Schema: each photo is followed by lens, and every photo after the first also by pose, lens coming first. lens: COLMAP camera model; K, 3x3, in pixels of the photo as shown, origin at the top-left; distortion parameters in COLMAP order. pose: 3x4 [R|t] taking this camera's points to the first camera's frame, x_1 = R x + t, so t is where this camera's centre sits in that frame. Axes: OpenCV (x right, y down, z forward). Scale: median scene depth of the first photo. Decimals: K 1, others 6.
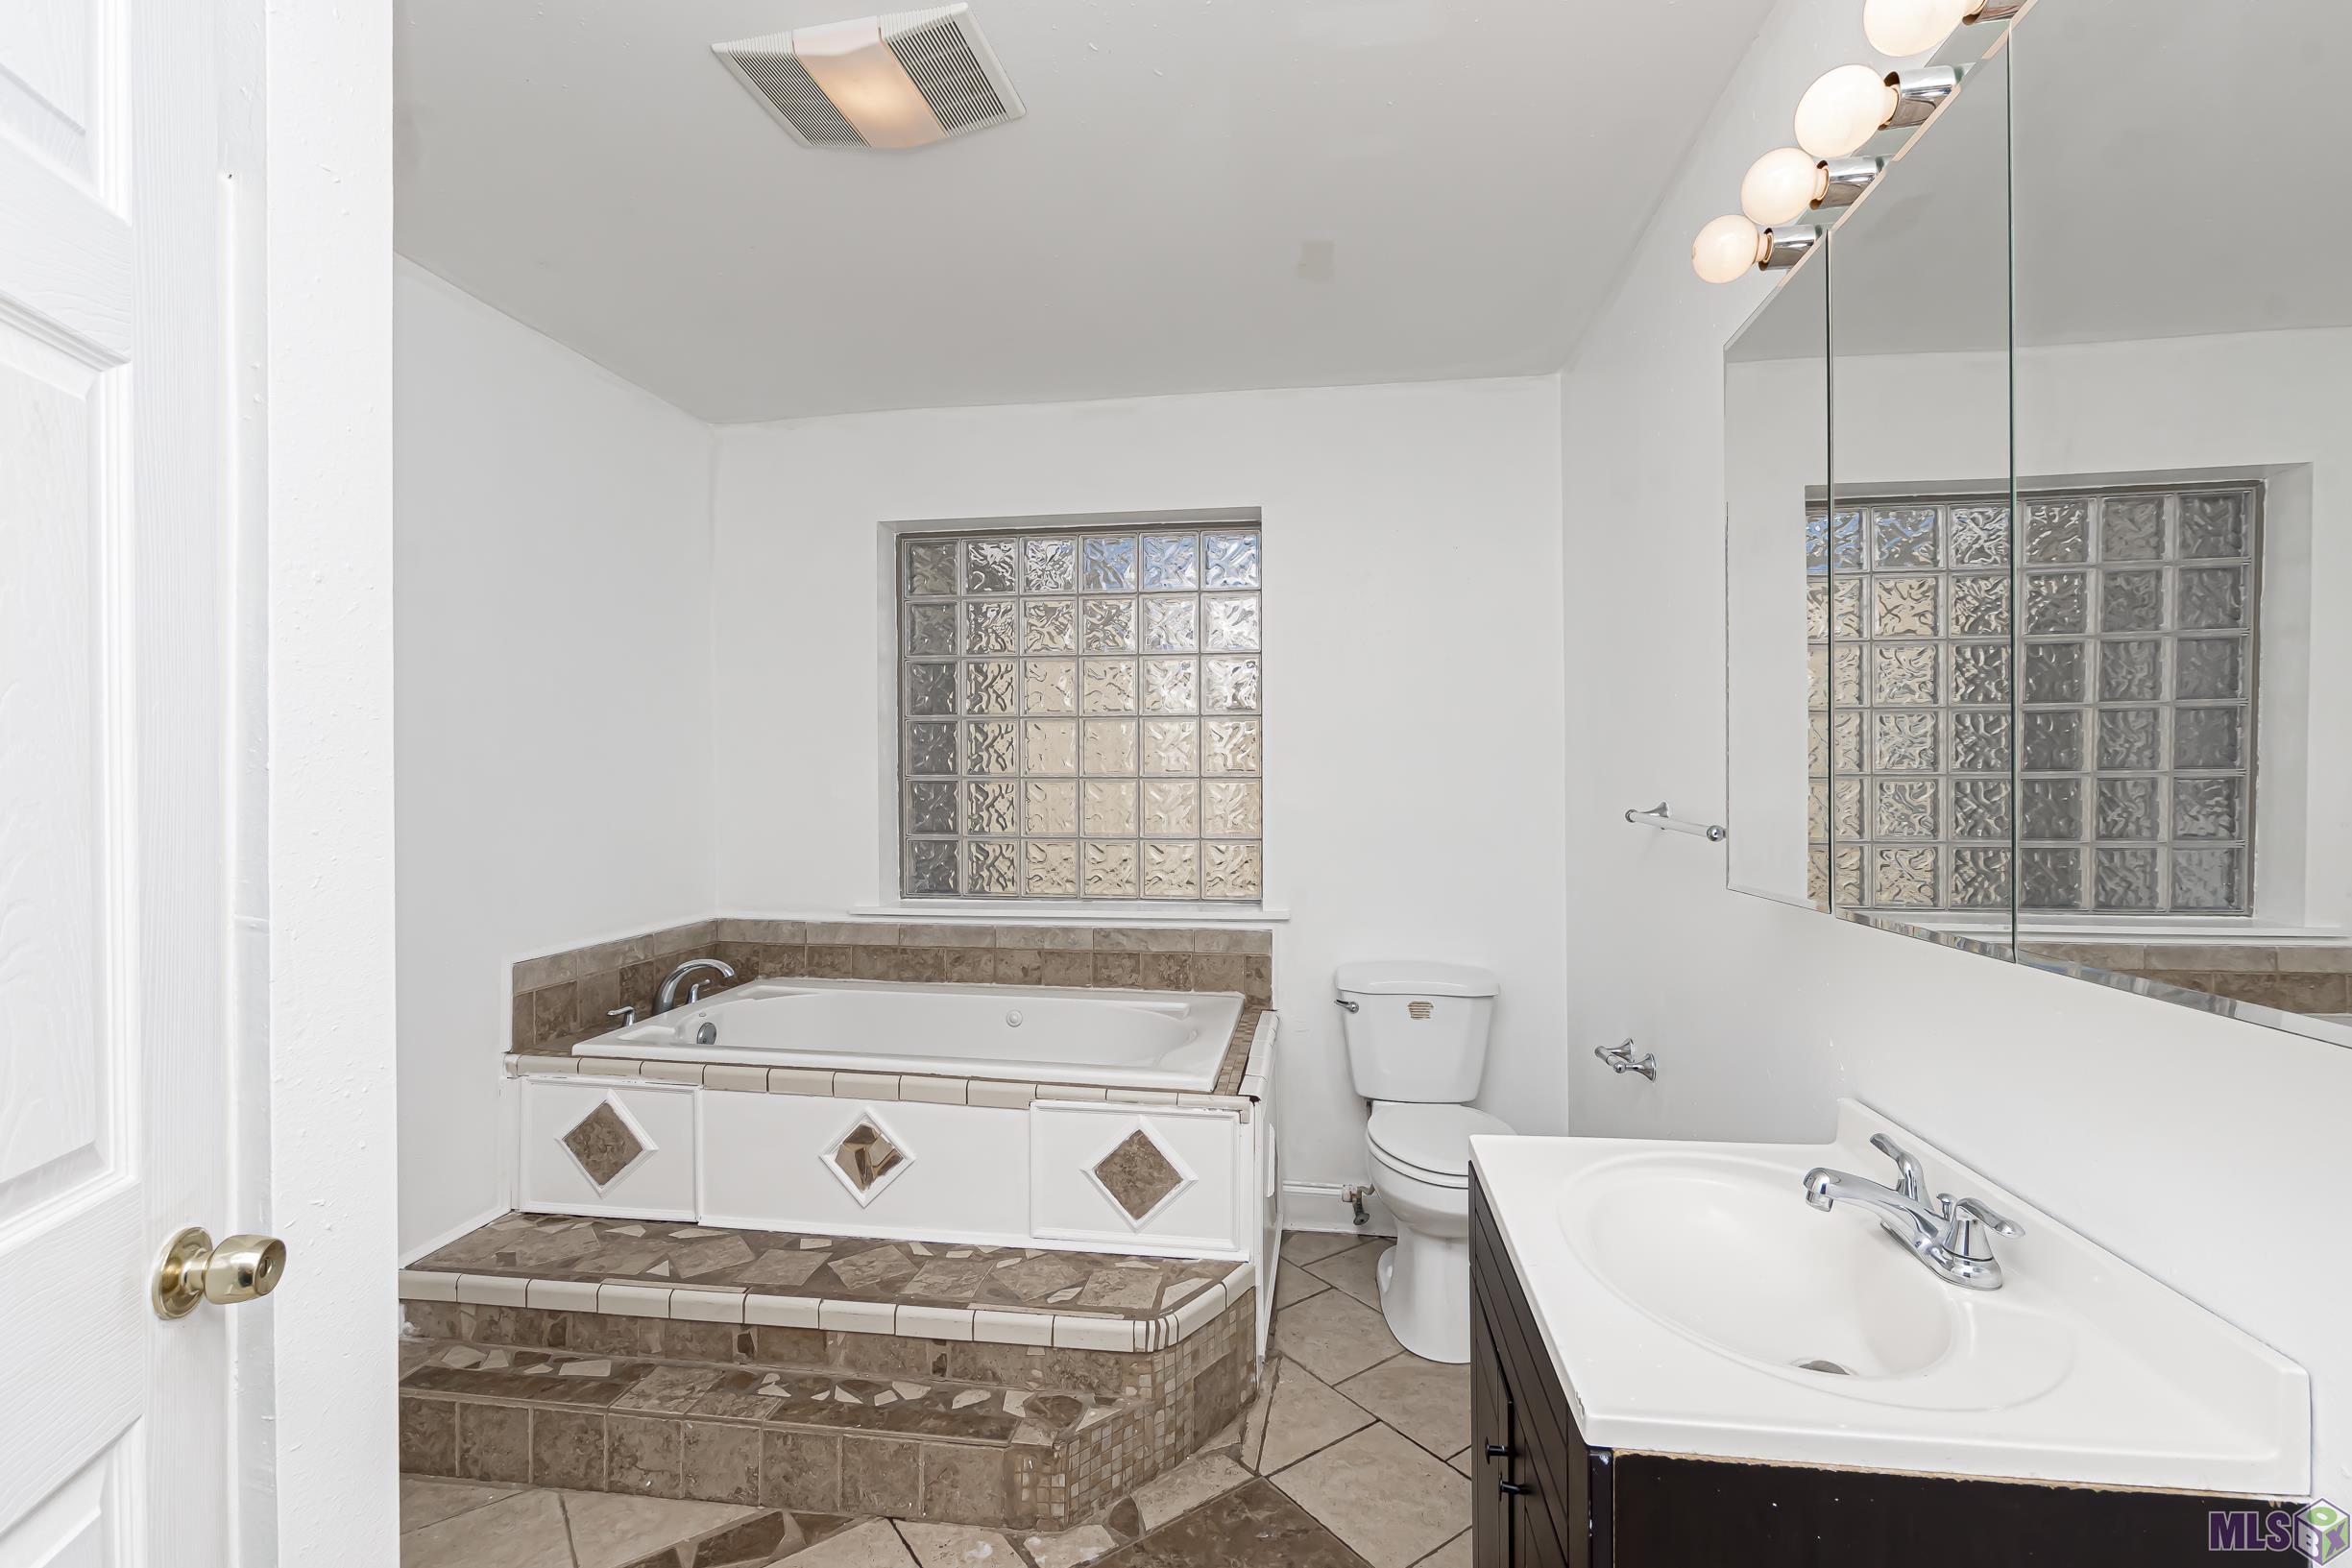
lens RADIAL K [[1051.3, 0, 1175.3], [0, 1051.3, 787.0], [0, 0, 1]] dist [0.001159, -0.002686]
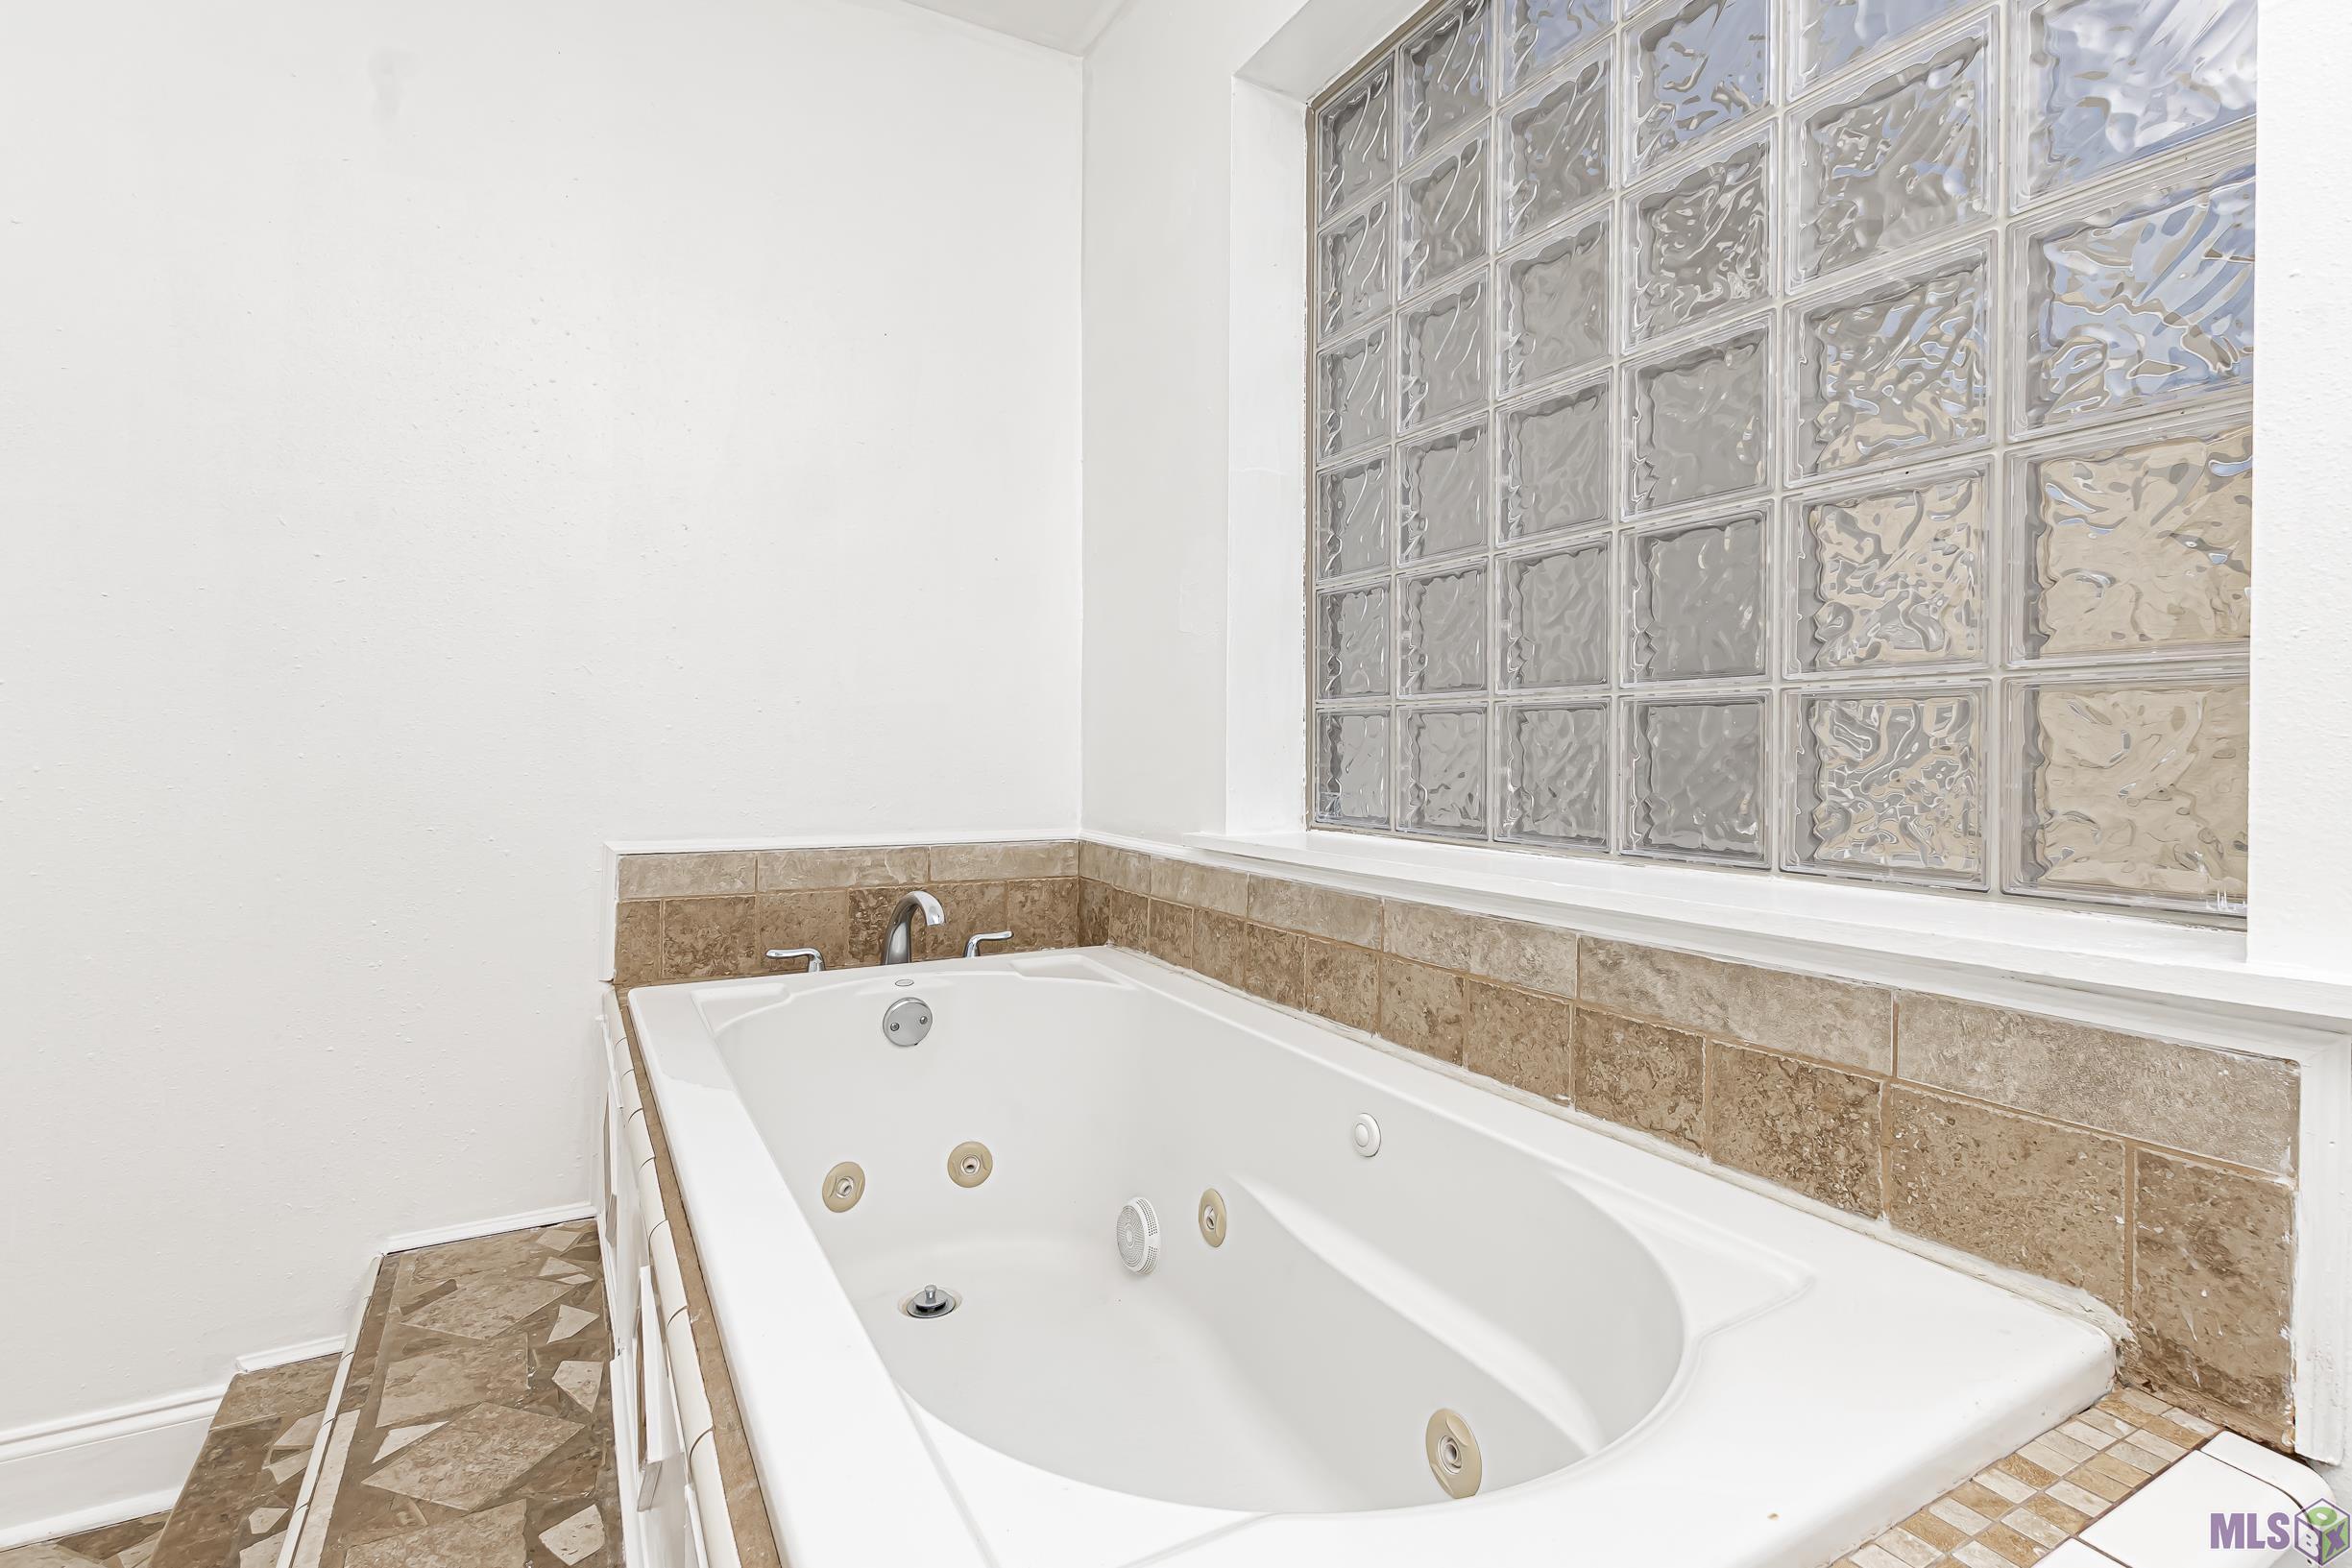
lens RADIAL K [[1094.9, 0, 1176.6], [0, 1094.9, 785.4], [0, 0, 1]] dist [-0.012911, -0.000044]
pose [[0.621752, 0.031940, -0.782562, 0.115836], [-0.019871, 0.999490, 0.025006, 0.082399], [0.782962, 0.000003, 0.622070, 0.698493]]
